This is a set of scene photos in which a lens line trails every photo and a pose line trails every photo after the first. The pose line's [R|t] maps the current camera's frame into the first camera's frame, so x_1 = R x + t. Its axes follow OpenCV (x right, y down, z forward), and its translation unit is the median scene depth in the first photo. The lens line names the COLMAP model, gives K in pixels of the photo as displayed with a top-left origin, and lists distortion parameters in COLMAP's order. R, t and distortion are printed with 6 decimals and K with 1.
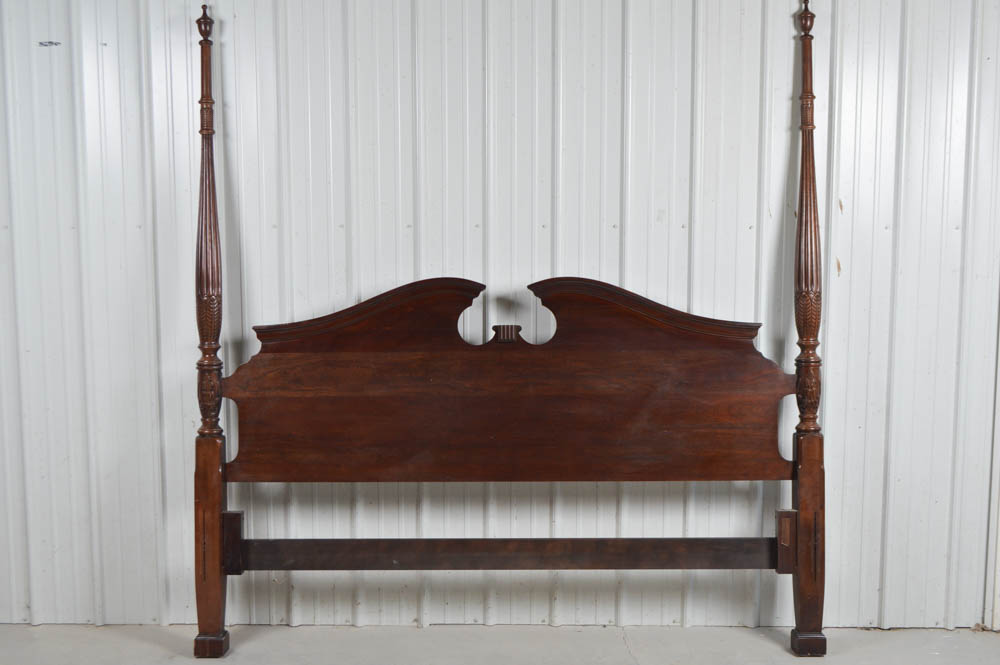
lens RADIAL K [[1100.7, 0, 500.0], [0, 1100.7, 332.5], [0, 0, 1]] dist [-0.027901, -0.009957]
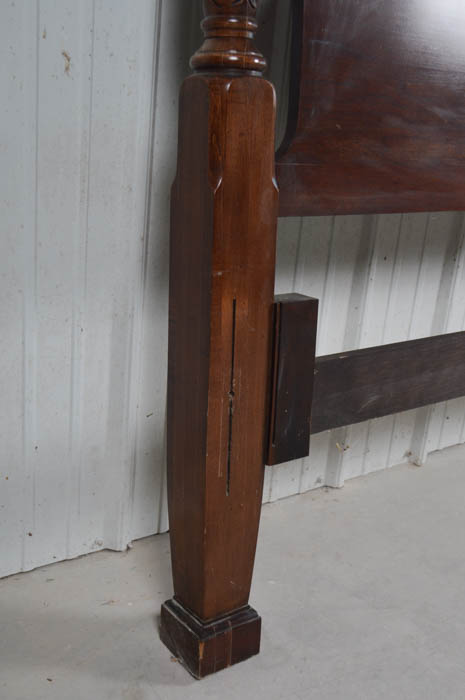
lens RADIAL K [[739.2, 0, 232.5], [0, 739.2, 350.0], [0, 0, 1]] dist [-0.013887, -0.017162]
pose [[0.823518, -0.125399, 0.553257, -0.396088], [-0.021028, 0.967845, 0.250668, 0.118926], [-0.566900, -0.218063, 0.794401, 0.808749]]
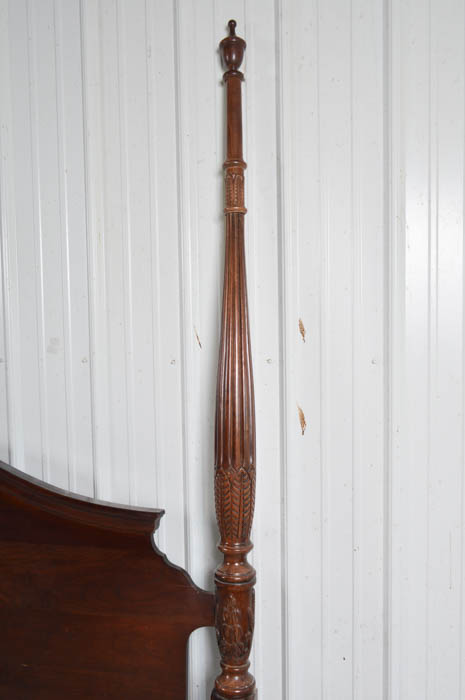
lens RADIAL K [[546.5, 0, 232.5], [0, 546.5, 350.0], [0, 0, 1]] dist [-0.002223, -0.001408]
pose [[0.981002, -0.002351, -0.193982, 0.342755], [-0.007922, 0.998607, -0.052169, -0.087590], [0.193834, 0.052714, 0.979617, 0.684674]]
